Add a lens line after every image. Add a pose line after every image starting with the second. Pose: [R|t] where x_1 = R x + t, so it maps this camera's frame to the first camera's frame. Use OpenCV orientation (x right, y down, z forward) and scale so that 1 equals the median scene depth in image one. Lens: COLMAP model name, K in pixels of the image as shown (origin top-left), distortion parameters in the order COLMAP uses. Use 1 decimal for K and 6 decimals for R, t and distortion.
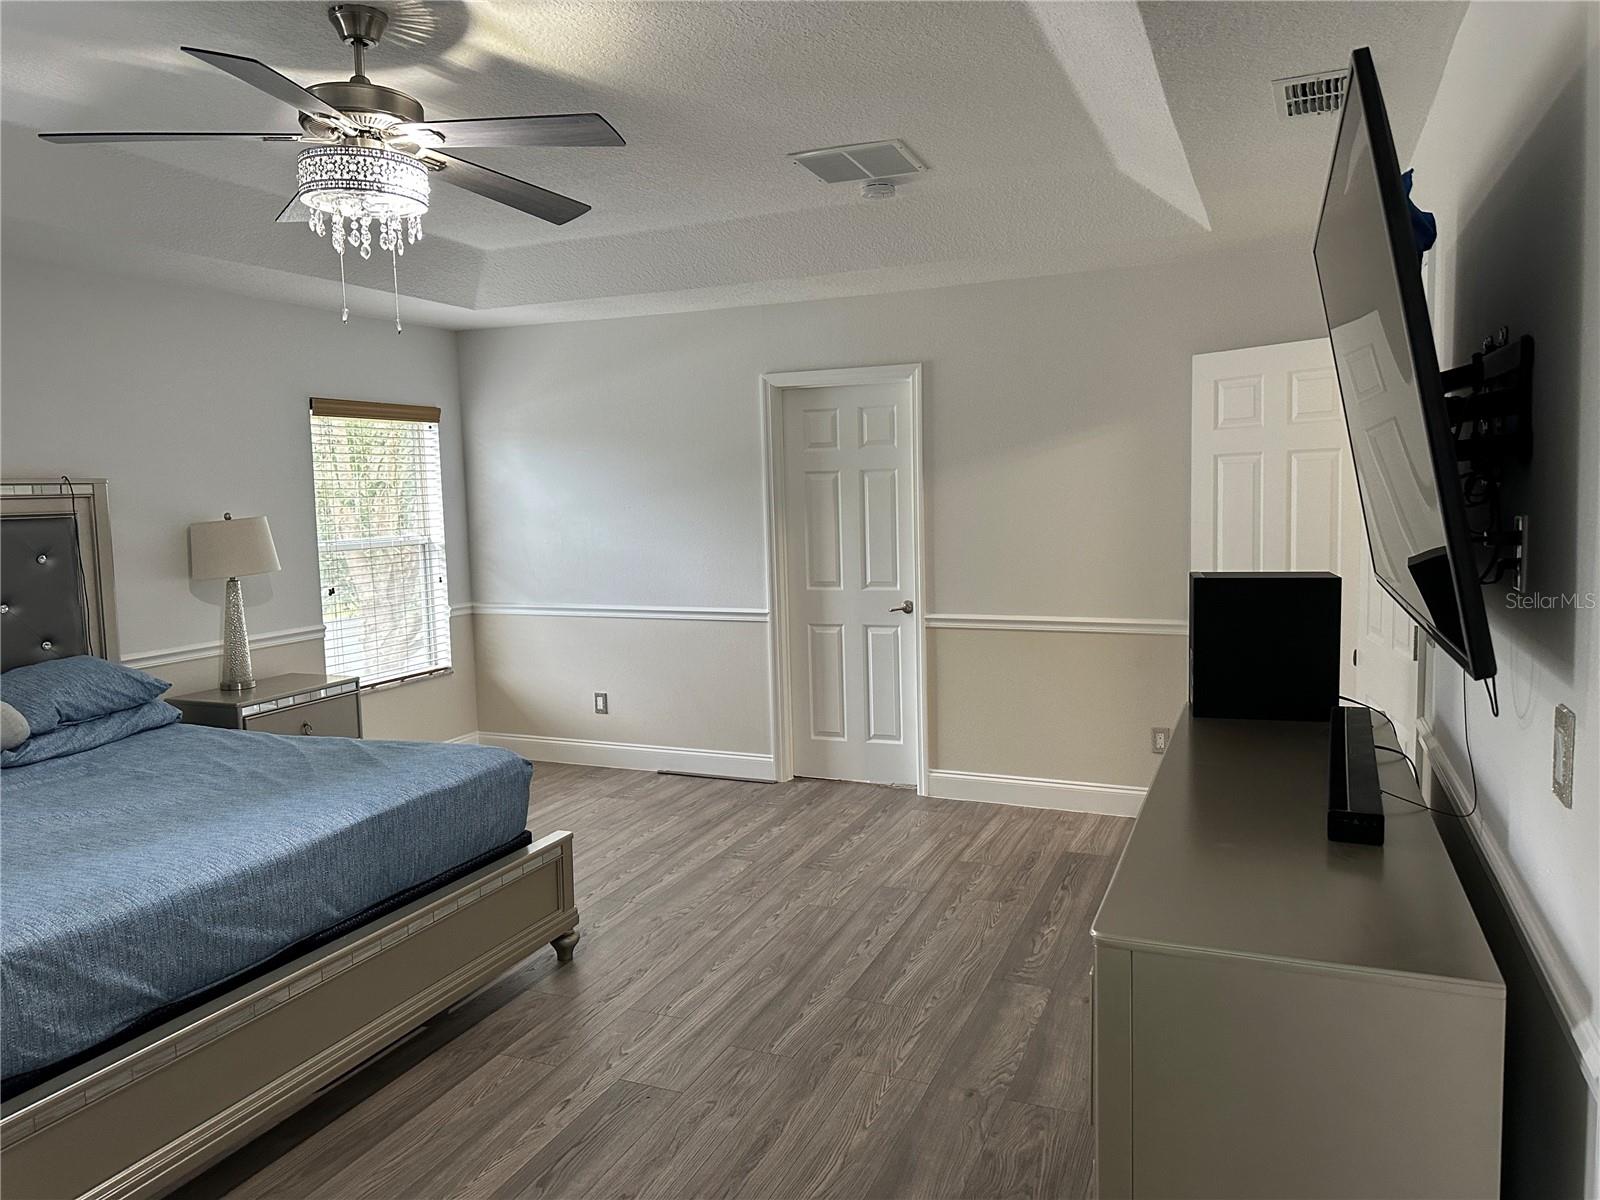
lens RADIAL K [[1124.5, 0, 779.1], [0, 1124.5, 597.6], [0, 0, 1]] dist [0.081037, -0.091179]
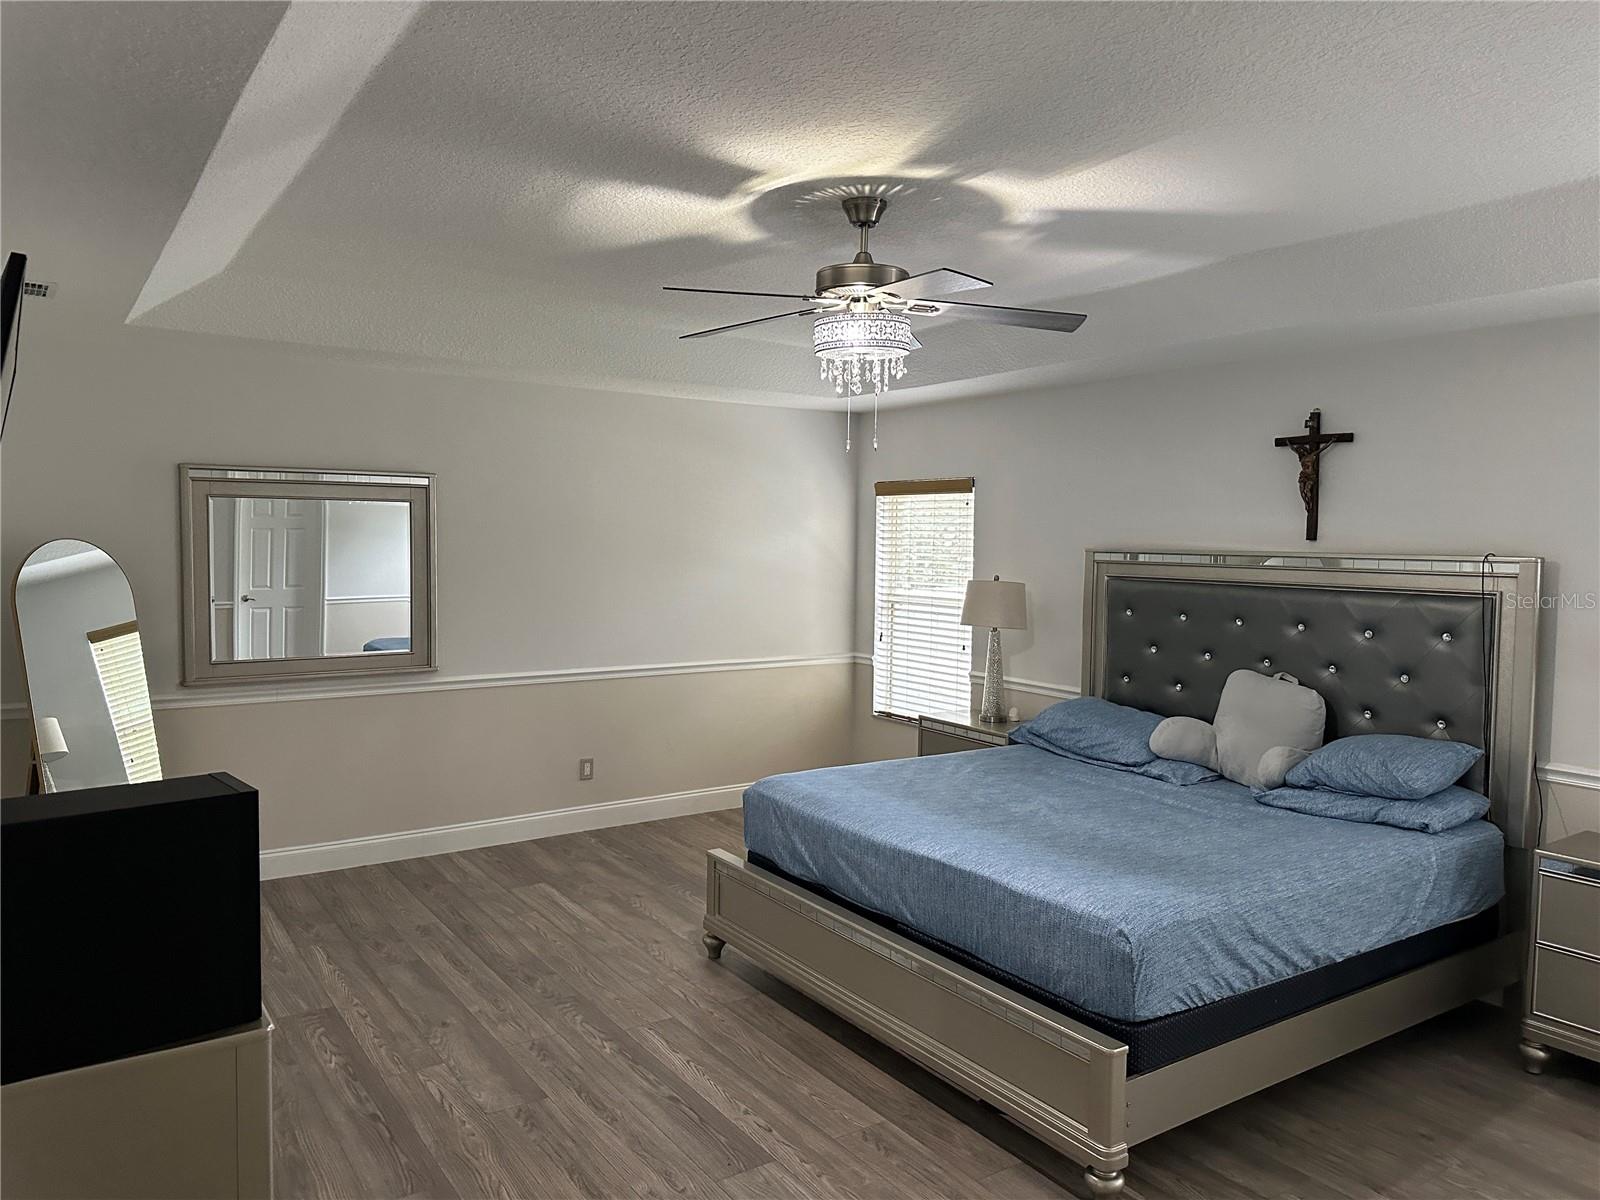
lens RADIAL K [[1124.5, 0, 795.5], [0, 1124.5, 592.6], [0, 0, 1]] dist [0.081037, -0.091179]
pose [[-0.530234, 0.063809, -0.845447, 0.633747], [-0.083381, 0.988406, 0.126892, -0.197604], [0.843741, 0.137777, -0.518766, 1.365616]]
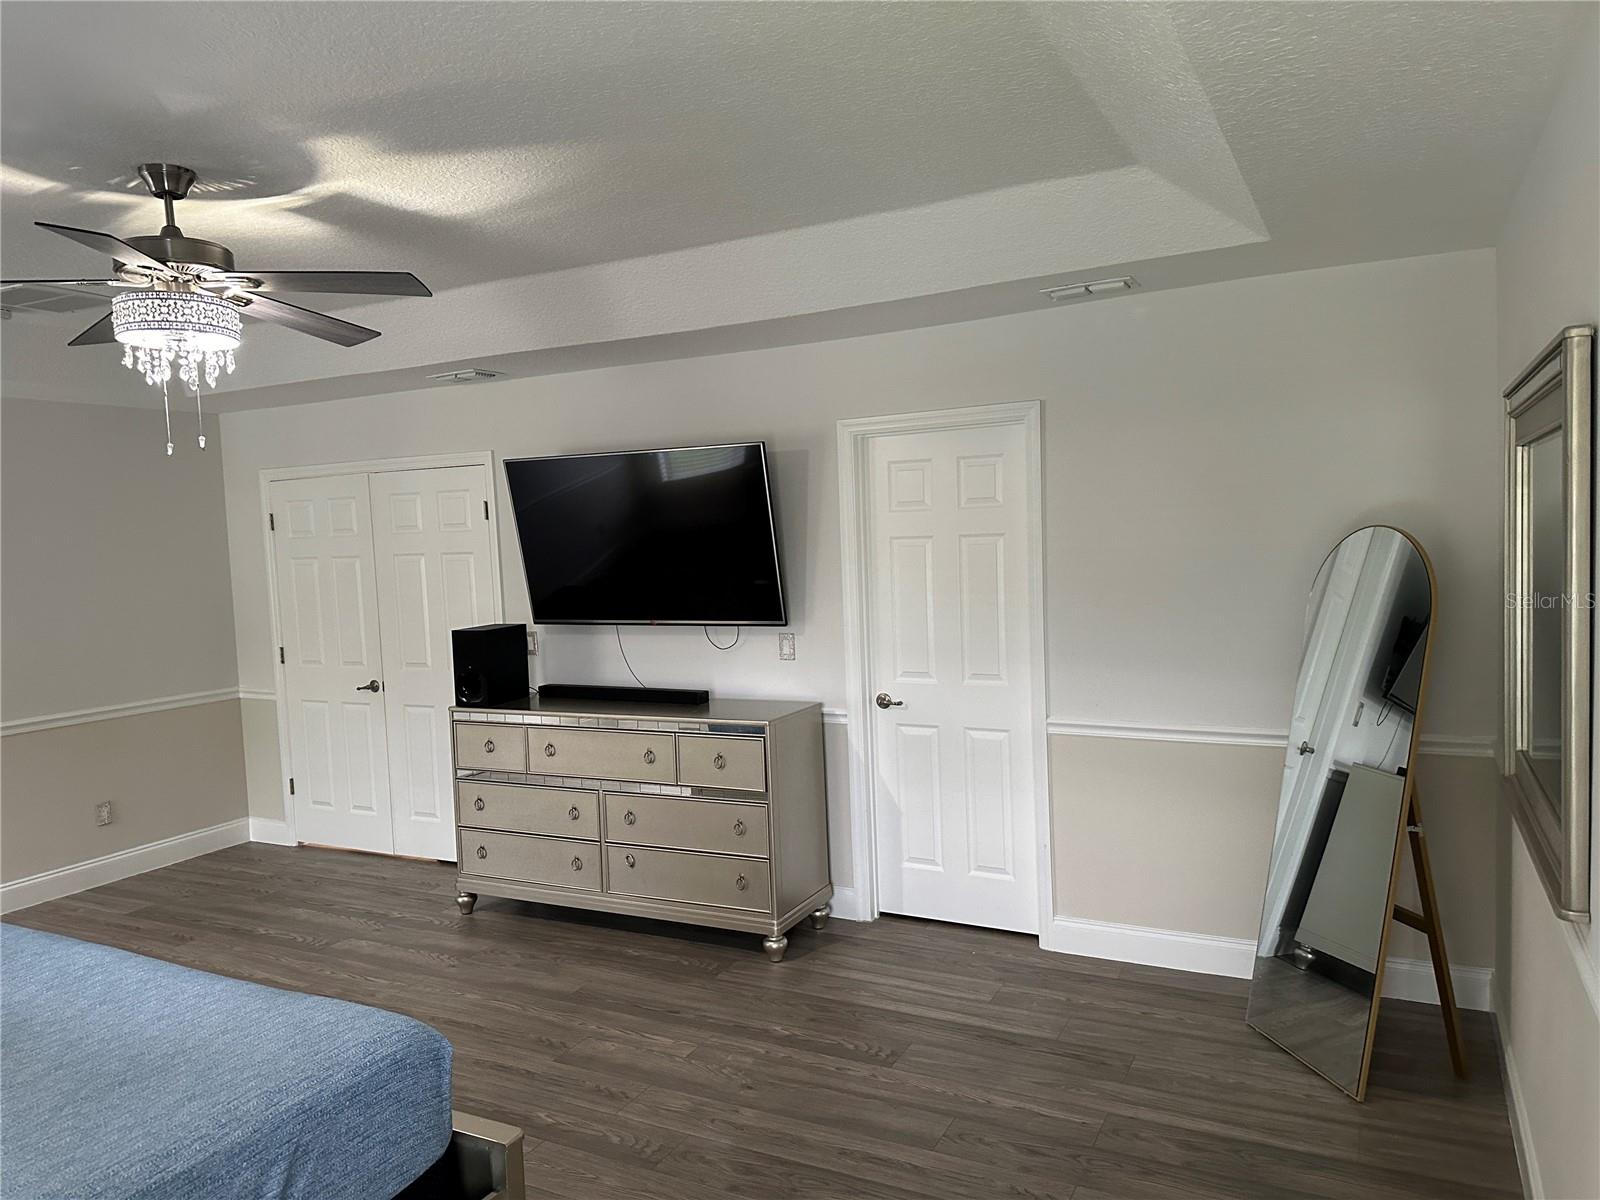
lens RADIAL K [[1124.5, 0, 789.8], [0, 1124.5, 604.9], [0, 0, 1]] dist [0.081037, -0.091179]
pose [[0.071138, -0.043975, 0.996497, -1.199238], [0.136990, 0.989992, 0.033908, -0.044145], [-0.988015, 0.134098, 0.076451, 0.312009]]
